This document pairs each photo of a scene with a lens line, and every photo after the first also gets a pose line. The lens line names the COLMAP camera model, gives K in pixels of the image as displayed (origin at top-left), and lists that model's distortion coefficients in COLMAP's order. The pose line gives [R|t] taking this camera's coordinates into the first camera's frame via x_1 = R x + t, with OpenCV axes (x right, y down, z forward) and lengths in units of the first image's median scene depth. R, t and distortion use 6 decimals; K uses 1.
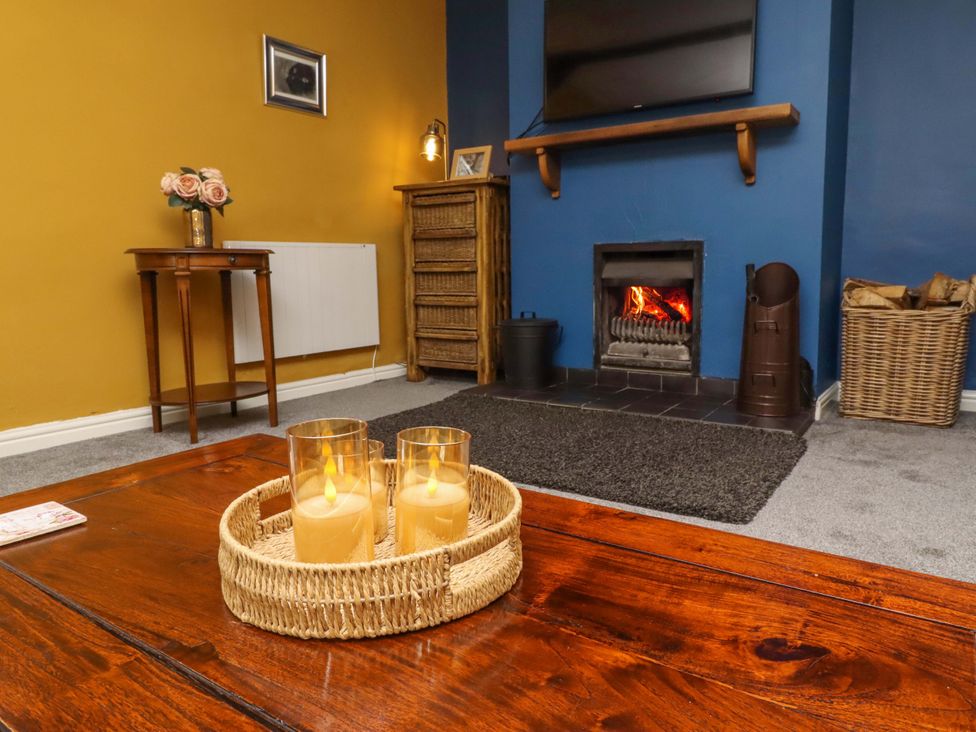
lens RADIAL K [[661.2, 0, 497.7], [0, 661.2, 351.8], [0, 0, 1]] dist [0.000512, 0.000264]
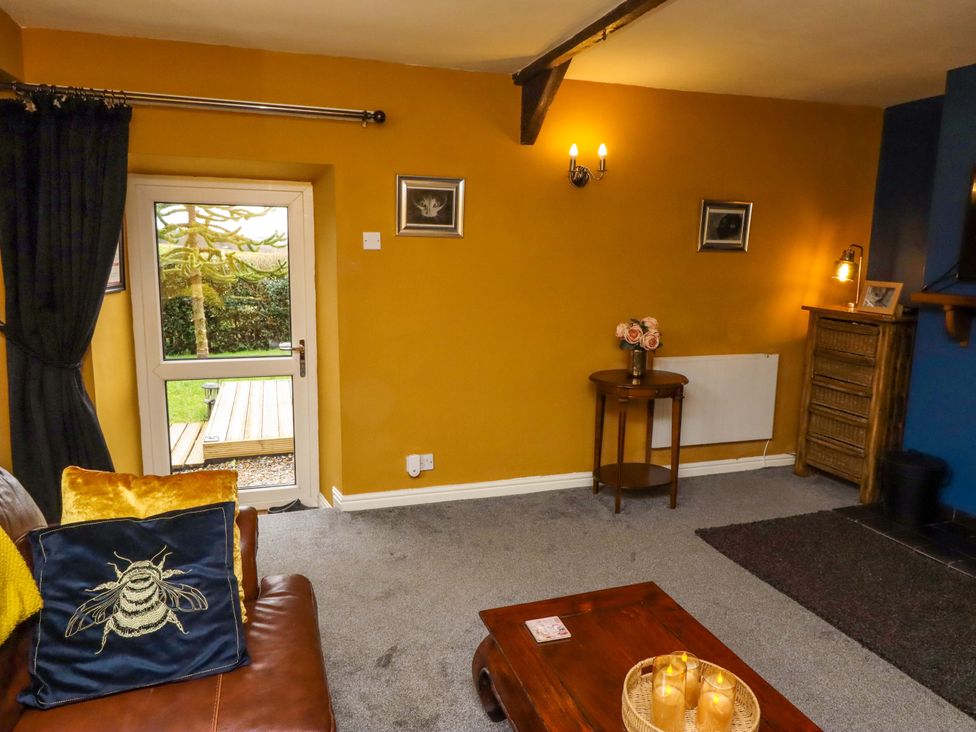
lens RADIAL K [[661.2, 0, 497.7], [0, 661.2, 351.8], [0, 0, 1]] dist [0.000512, 0.000264]
pose [[0.808171, 0.121738, -0.576228, 0.090725], [-0.101314, 0.992555, 0.067599, -0.209399], [0.580168, 0.003748, 0.814488, -0.248252]]
